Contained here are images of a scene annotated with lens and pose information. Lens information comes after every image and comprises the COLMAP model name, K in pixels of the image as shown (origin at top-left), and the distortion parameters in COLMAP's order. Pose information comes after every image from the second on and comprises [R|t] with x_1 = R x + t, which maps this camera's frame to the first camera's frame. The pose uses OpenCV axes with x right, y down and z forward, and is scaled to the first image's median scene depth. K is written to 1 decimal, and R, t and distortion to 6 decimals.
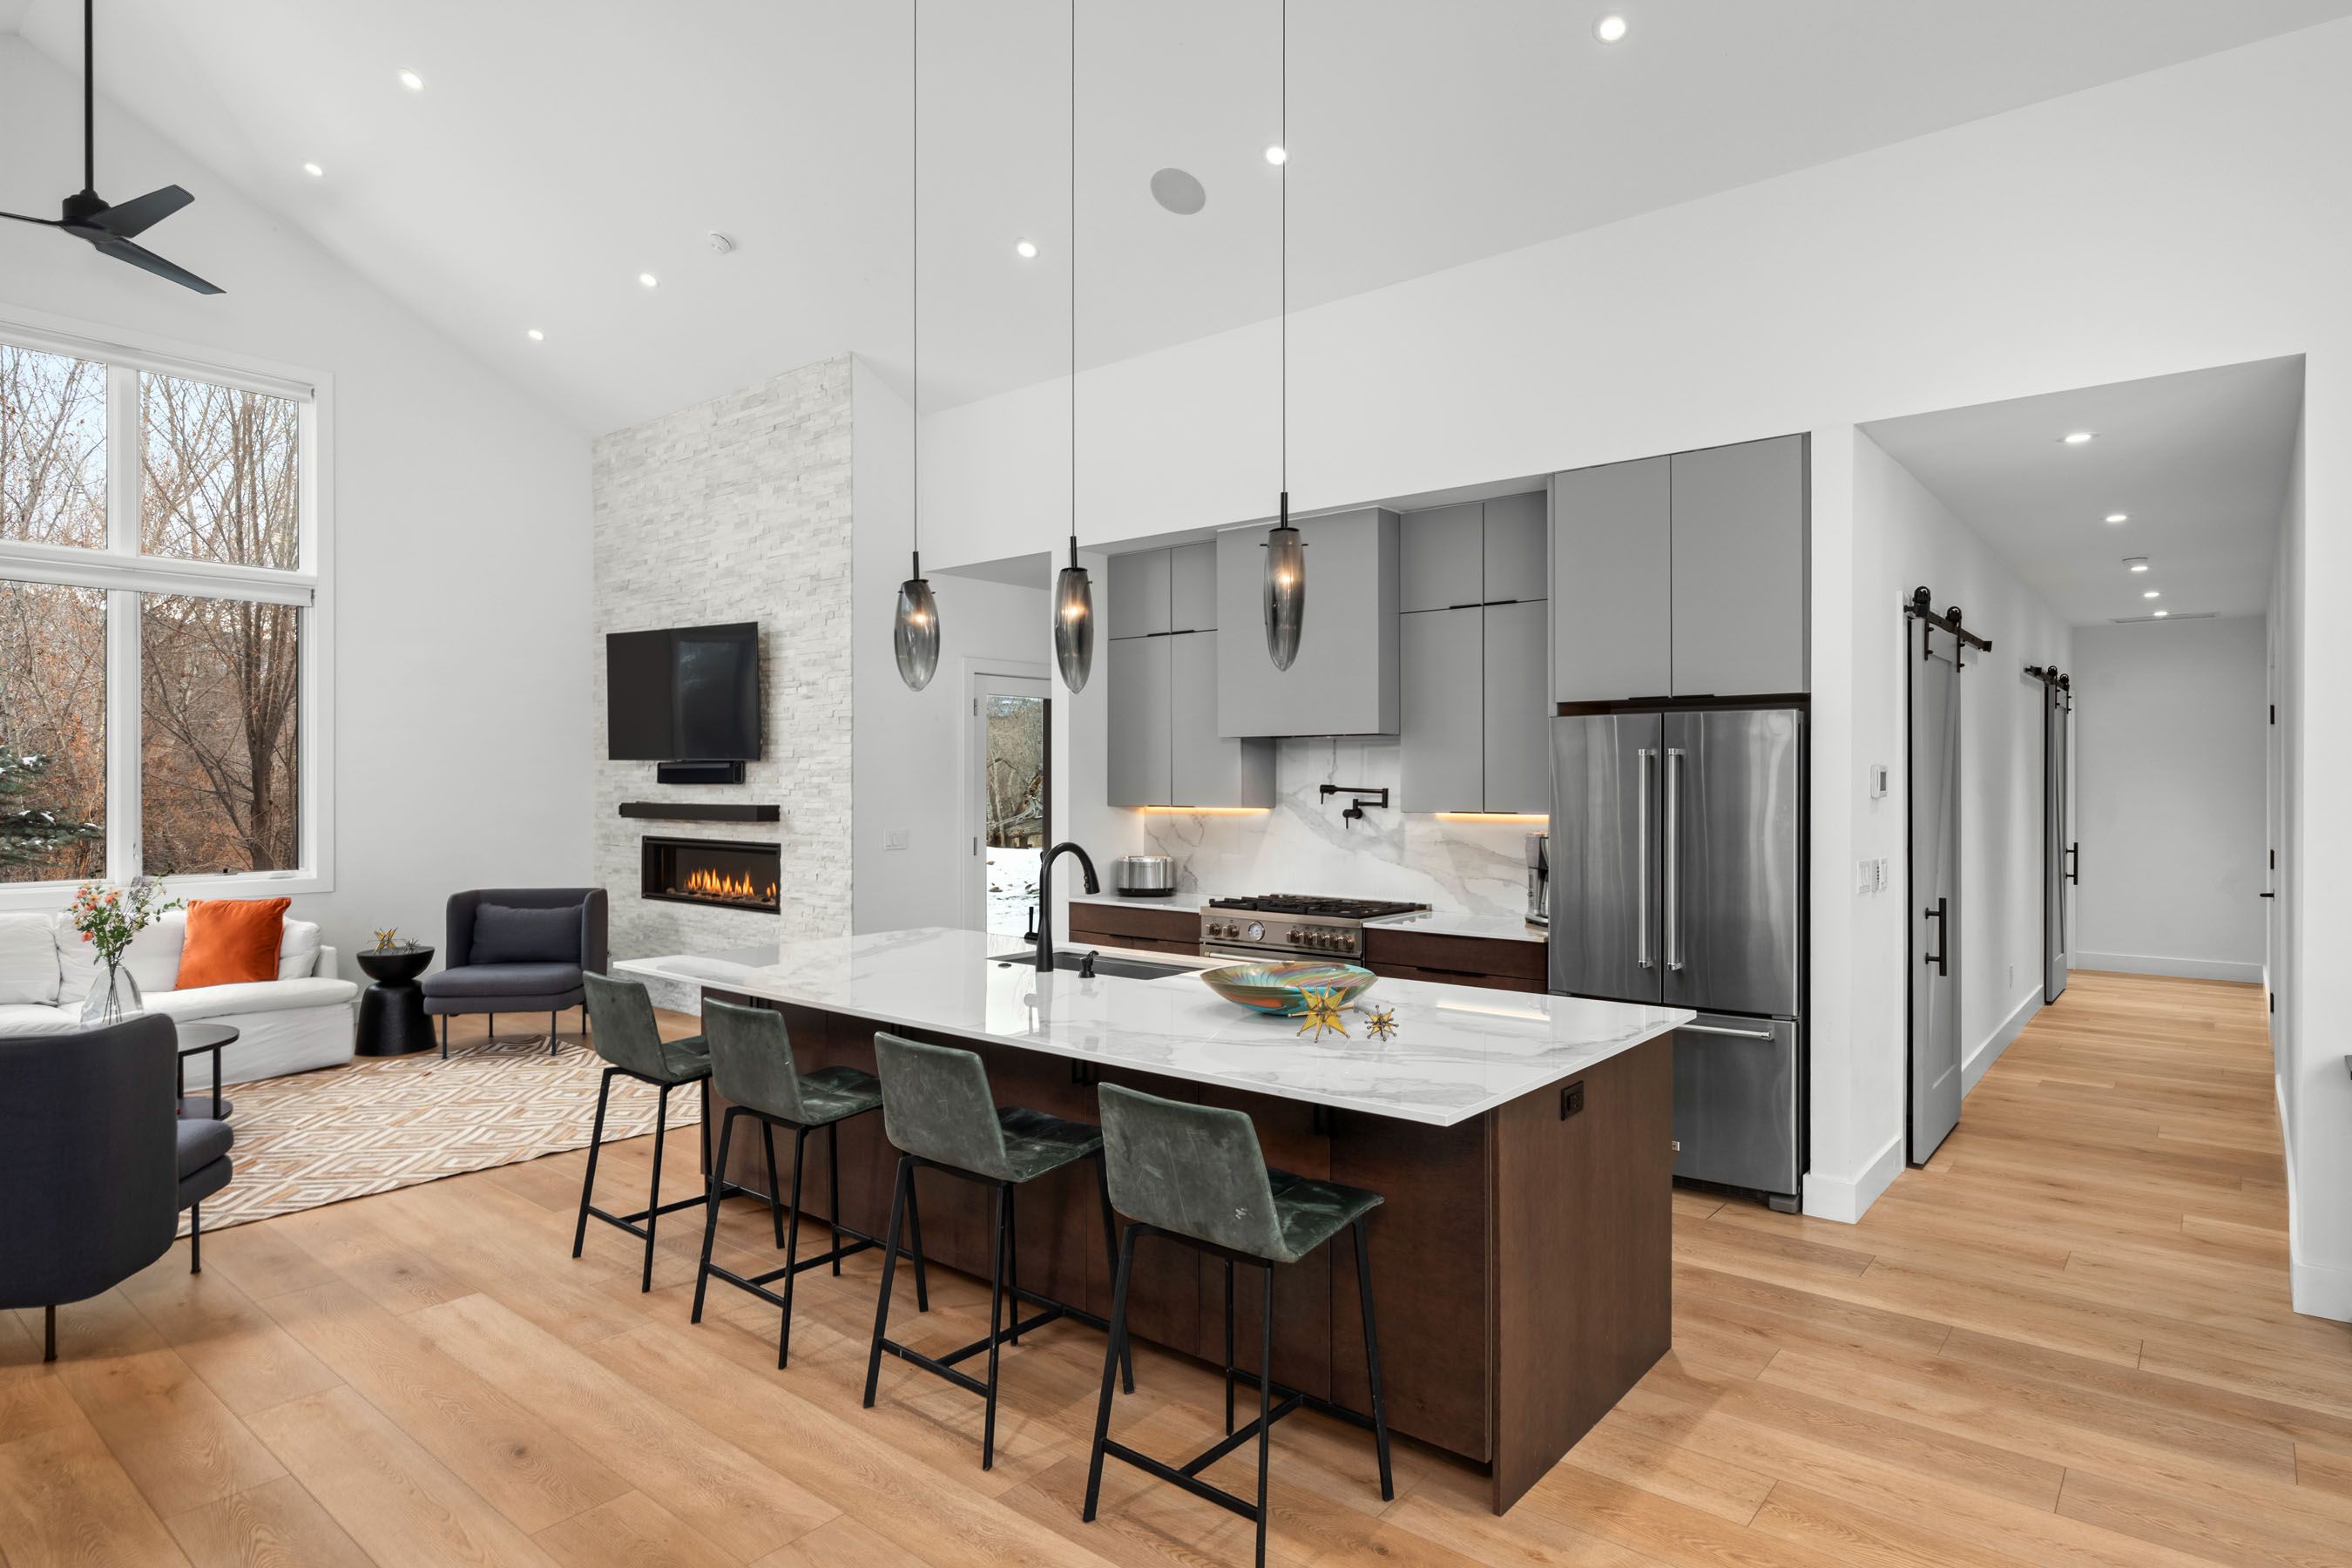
lens RADIAL K [[1279.0, 0, 1184.7], [0, 1279.0, 787.2], [0, 0, 1]] dist [-0.004246, -0.000266]
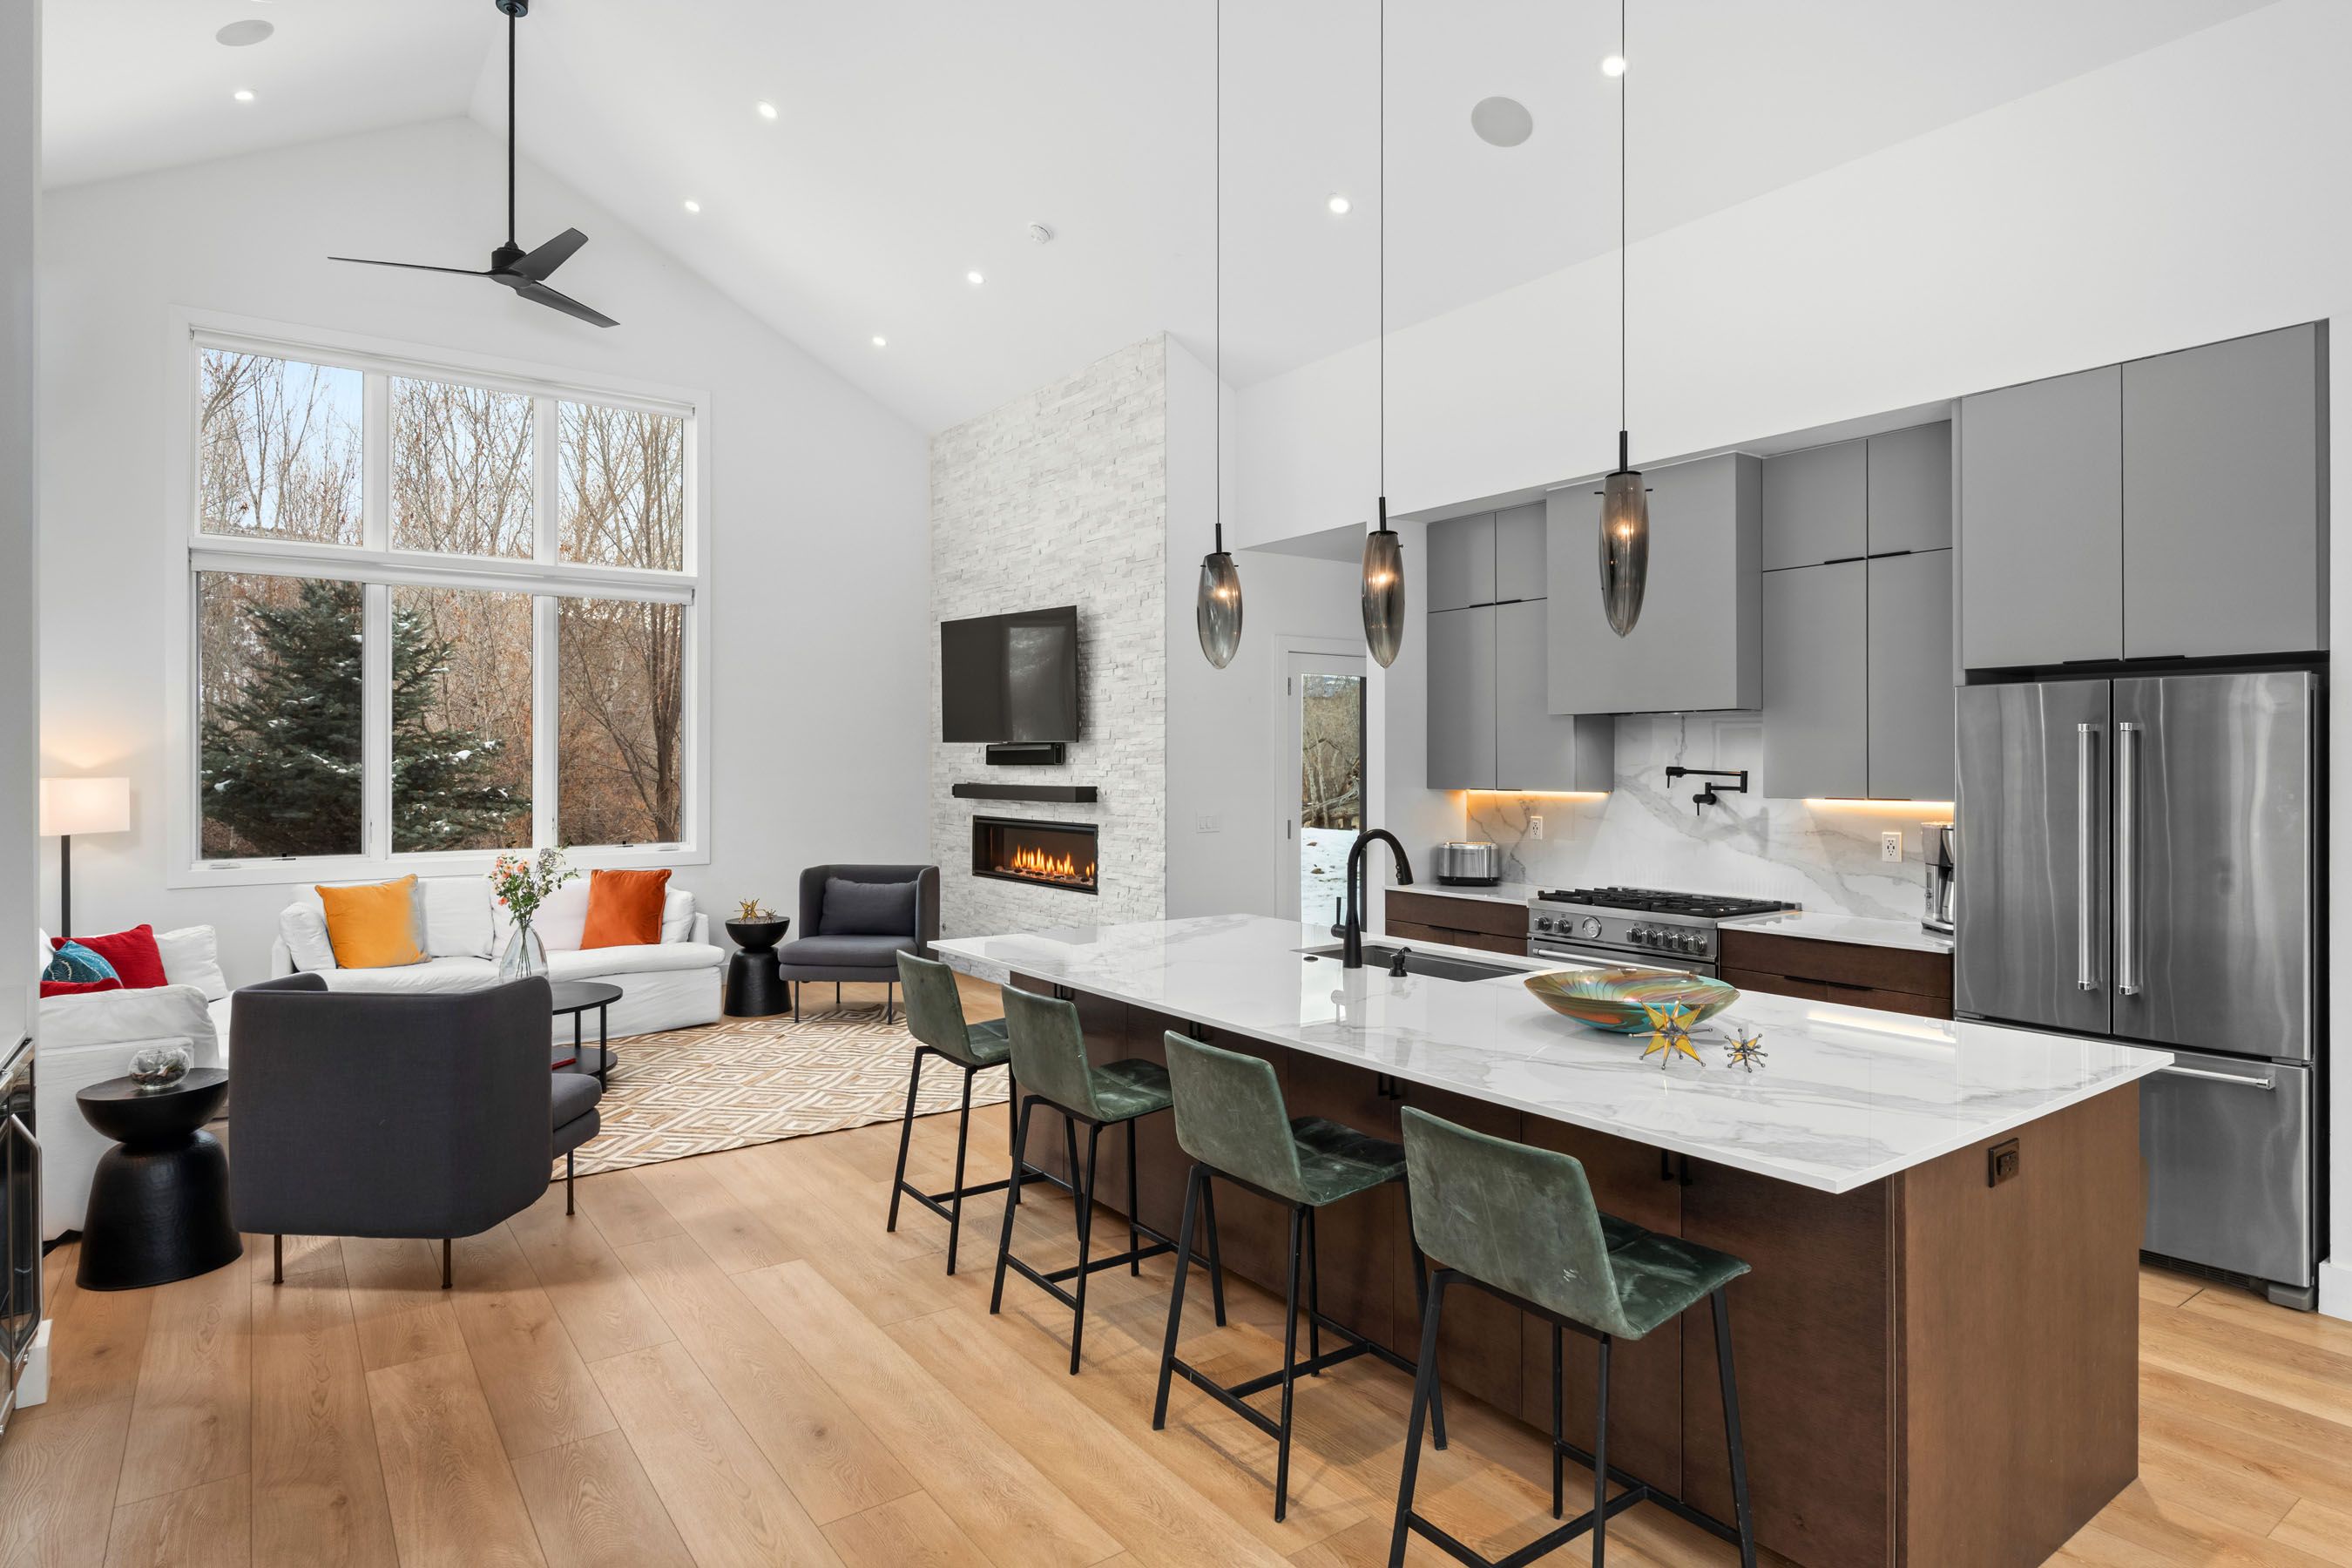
lens RADIAL K [[1285.6, 0, 1182.3], [0, 1285.6, 762.1], [0, 0, 1]] dist [-0.002642, 0.000117]
pose [[0.968030, -0.000425, -0.250836, 0.003371], [-0.000738, 0.999989, -0.004539, -0.000593], [0.250835, 0.004579, 0.968019, 0.041316]]
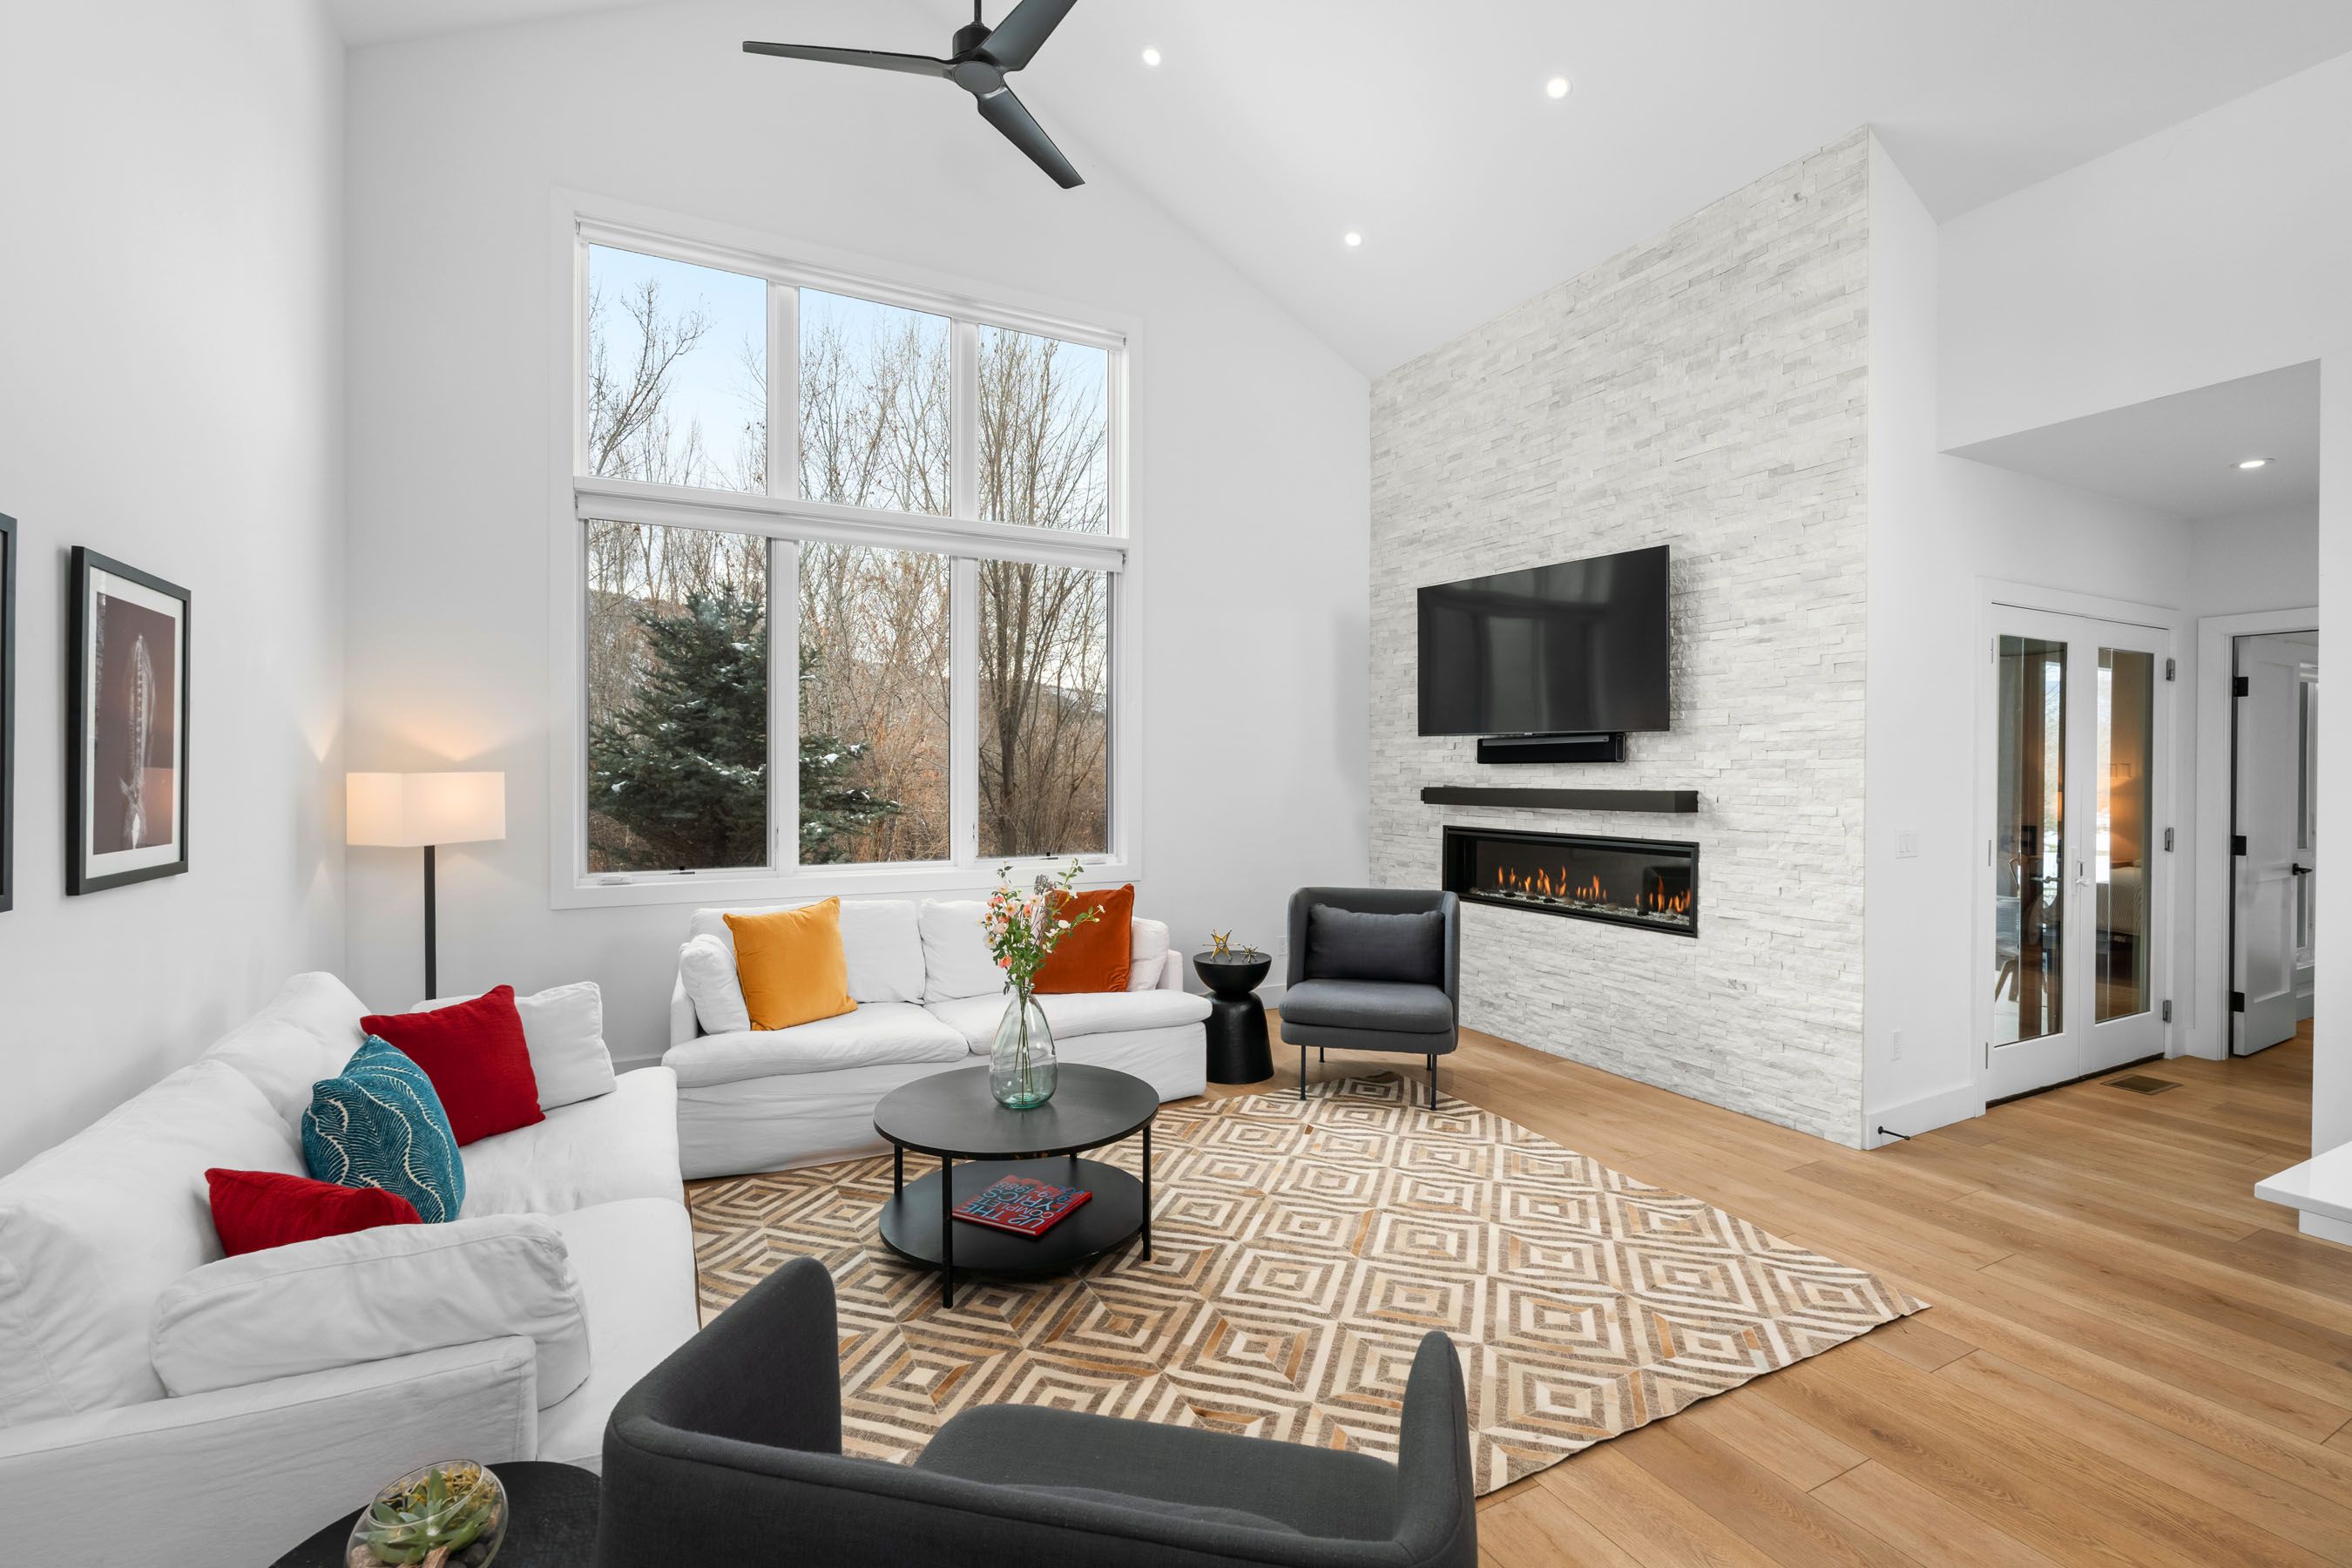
lens RADIAL K [[1034.2, 0, 1178.0], [0, 1034.2, 779.6], [0, 0, 1]] dist [-0.003951, 0.000123]
pose [[0.920114, 0.004664, -0.391624, -0.432006], [-0.004303, 0.999989, 0.001798, 0.009447], [0.391628, 0.000031, 0.920124, 0.397755]]
